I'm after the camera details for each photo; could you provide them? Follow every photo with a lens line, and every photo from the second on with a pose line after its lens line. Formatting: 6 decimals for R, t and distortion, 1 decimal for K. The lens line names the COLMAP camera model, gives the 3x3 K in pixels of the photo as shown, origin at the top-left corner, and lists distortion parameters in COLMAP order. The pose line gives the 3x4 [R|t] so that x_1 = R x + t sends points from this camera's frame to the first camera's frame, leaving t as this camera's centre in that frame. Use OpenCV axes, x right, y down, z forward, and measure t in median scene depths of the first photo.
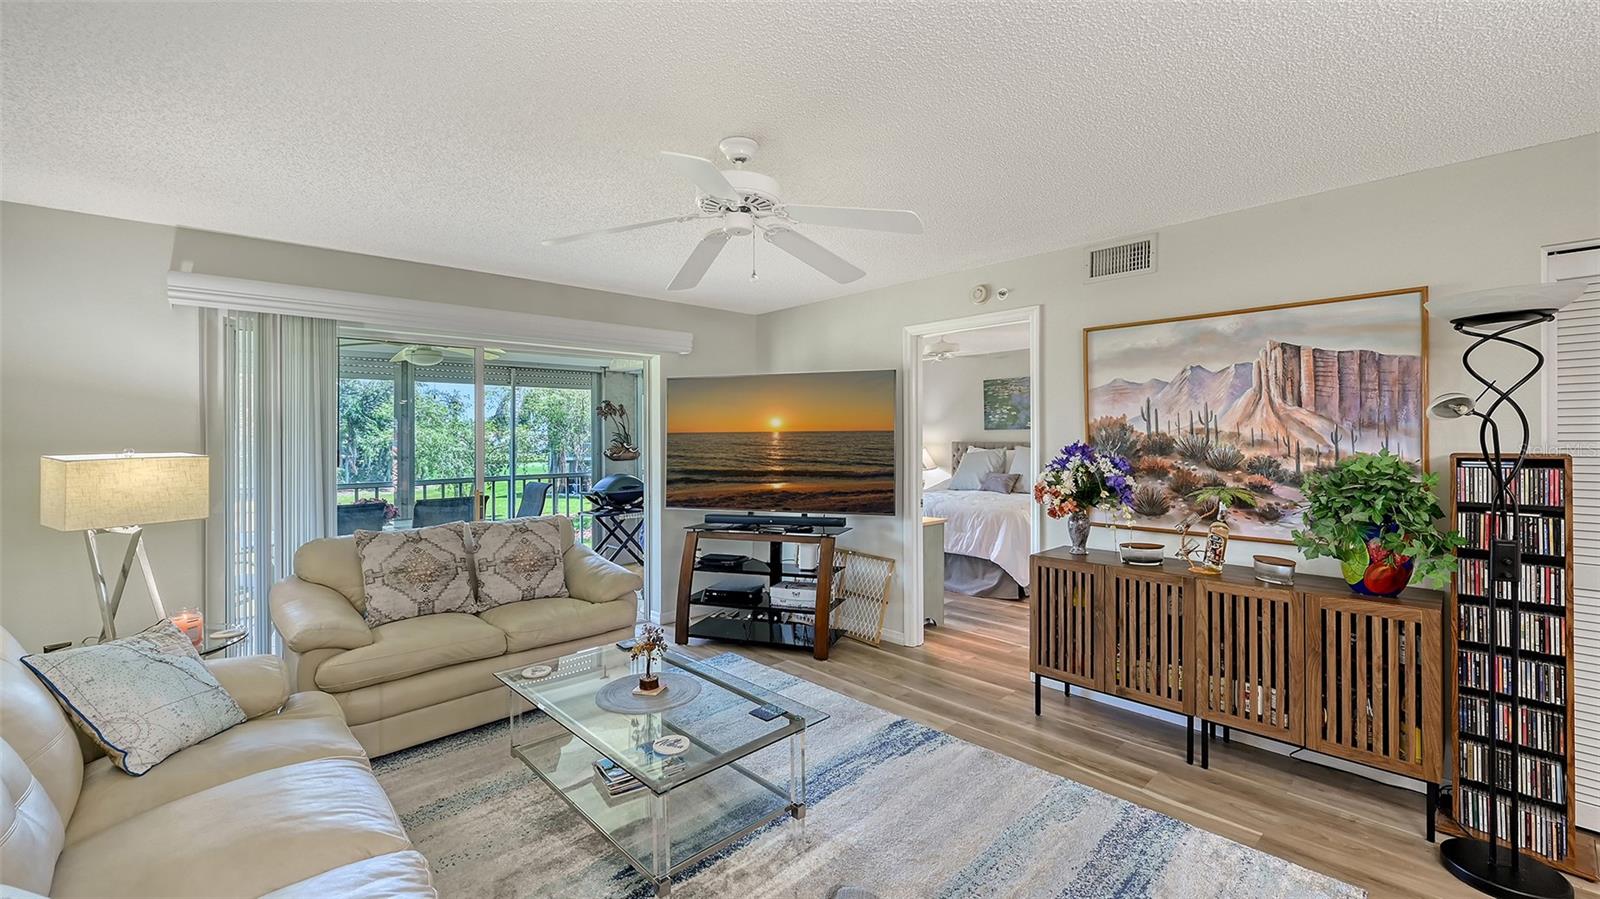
lens RADIAL K [[642.7, 0, 795.7], [0, 642.7, 436.8], [0, 0, 1]] dist [-0.001729, 0.000659]
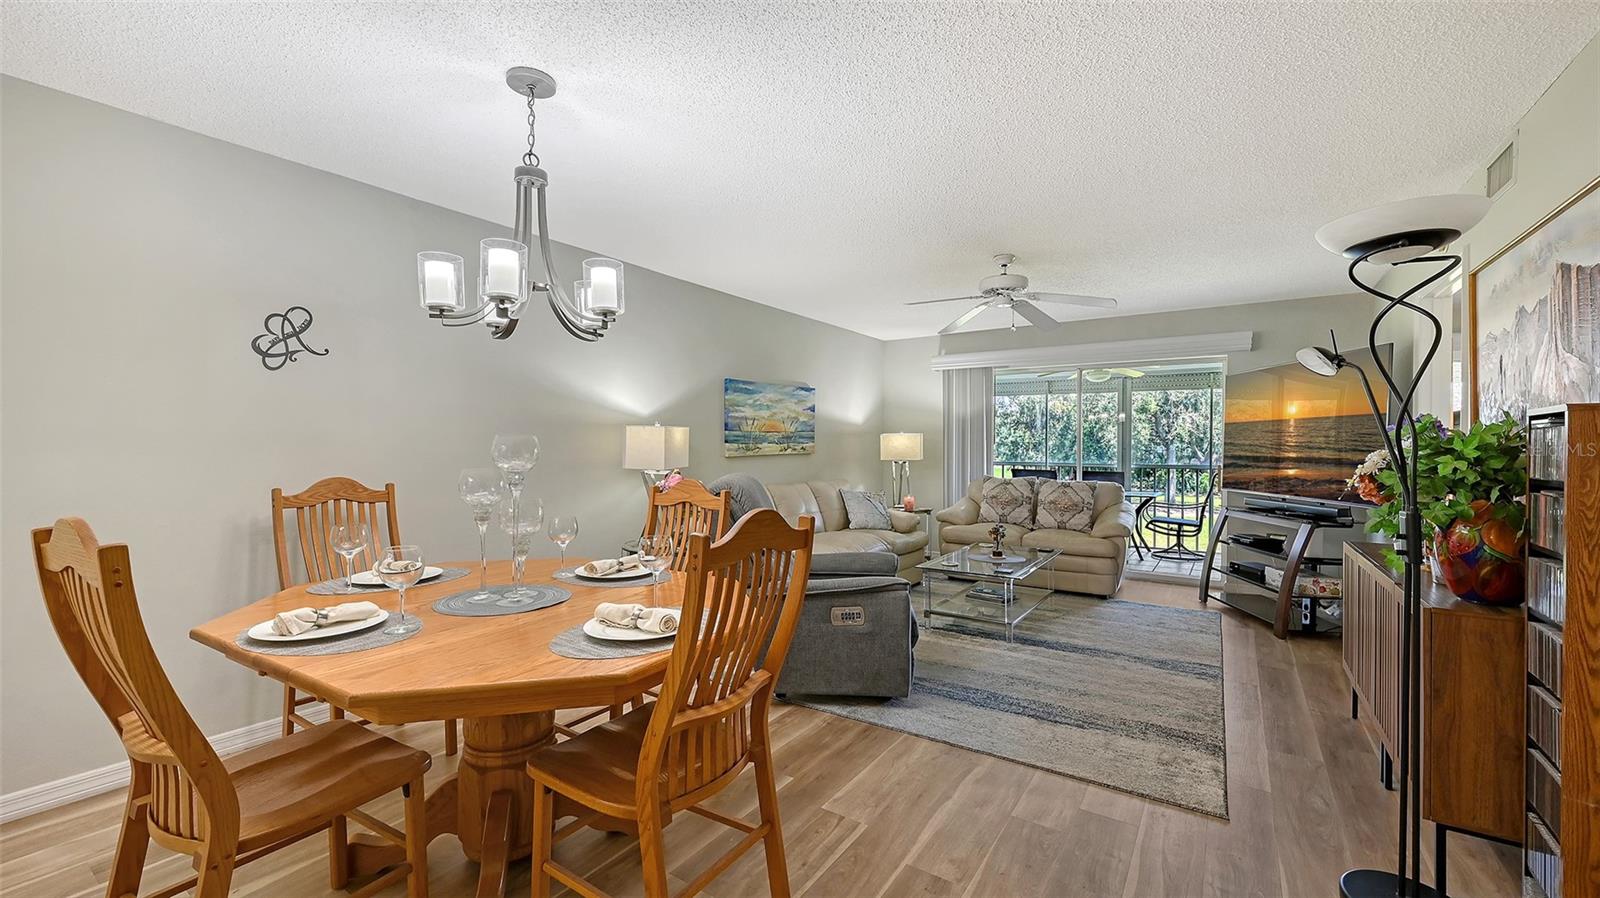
lens RADIAL K [[642.7, 0, 815.0], [0, 642.7, 447.8], [0, 0, 1]] dist [-0.001729, 0.000659]
pose [[0.234908, 0.012381, -0.971939, 0.976020], [-0.009071, 0.999903, 0.010545, 0.042752], [0.971975, 0.006340, 0.234998, 0.035358]]
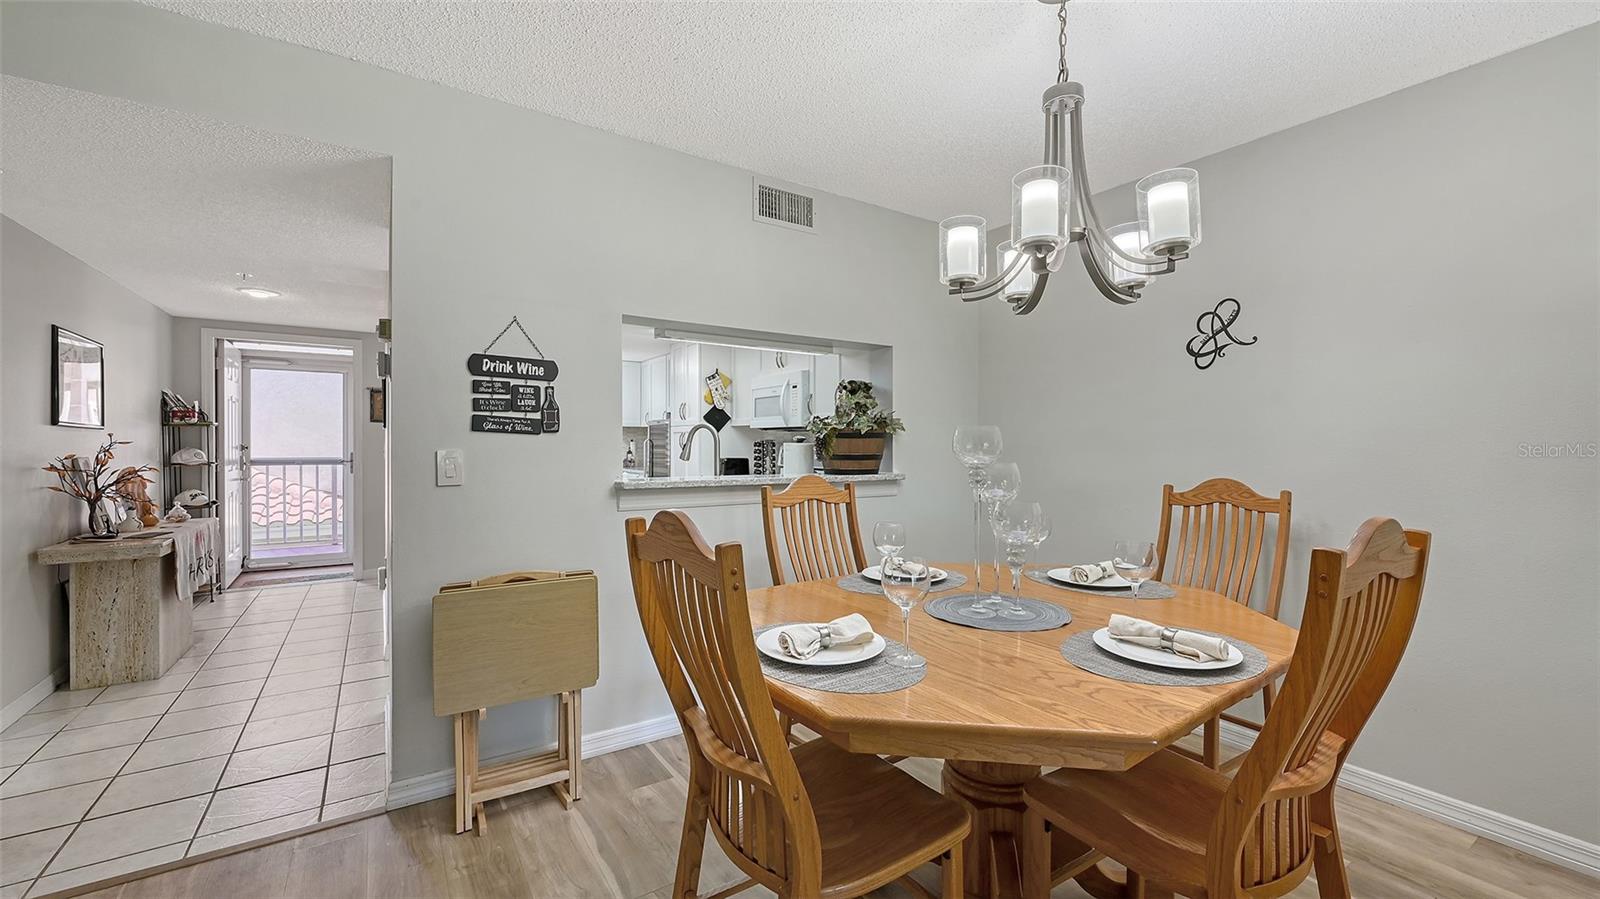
lens RADIAL K [[642.7, 0, 794.9], [0, 642.7, 449.1], [0, 0, 1]] dist [-0.001729, 0.000659]
pose [[-0.983518, 0.000447, 0.180812, 0.437993], [0.001696, 0.999976, 0.006755, 0.053881], [-0.180804, 0.006950, -0.983495, 0.426299]]
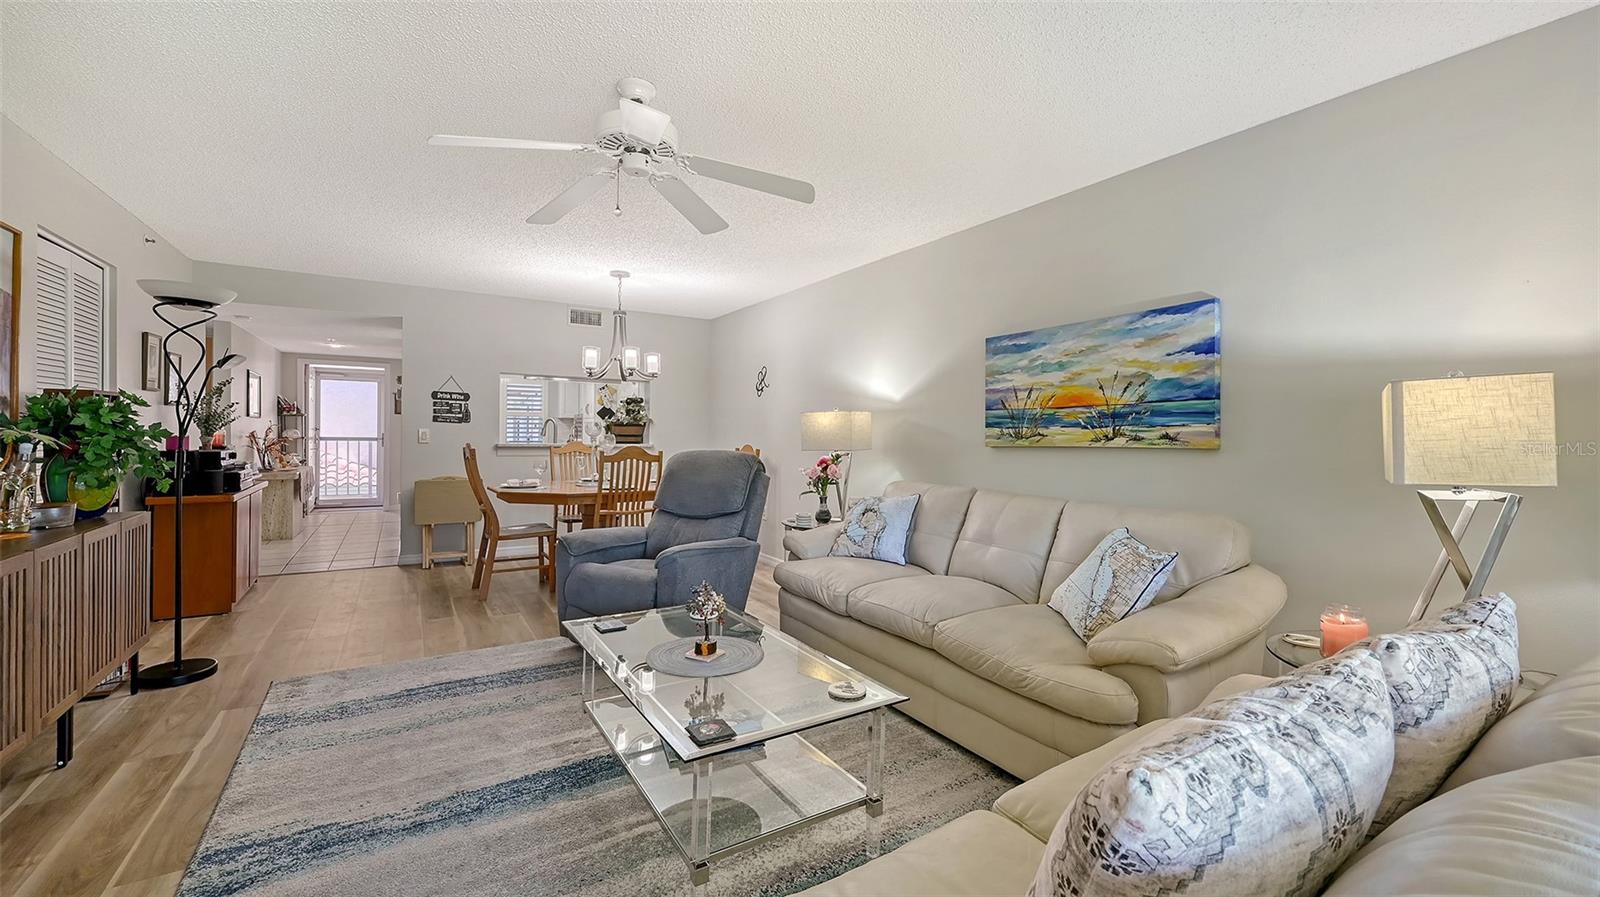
lens RADIAL K [[642.7, 0, 808.6], [0, 642.7, 440.0], [0, 0, 1]] dist [-0.001729, 0.000659]
pose [[-0.980191, -0.009545, 0.197826, -0.360677], [-0.007554, 0.999913, 0.010817, 0.060402], [-0.197913, 0.009108, -0.980177, 1.233390]]
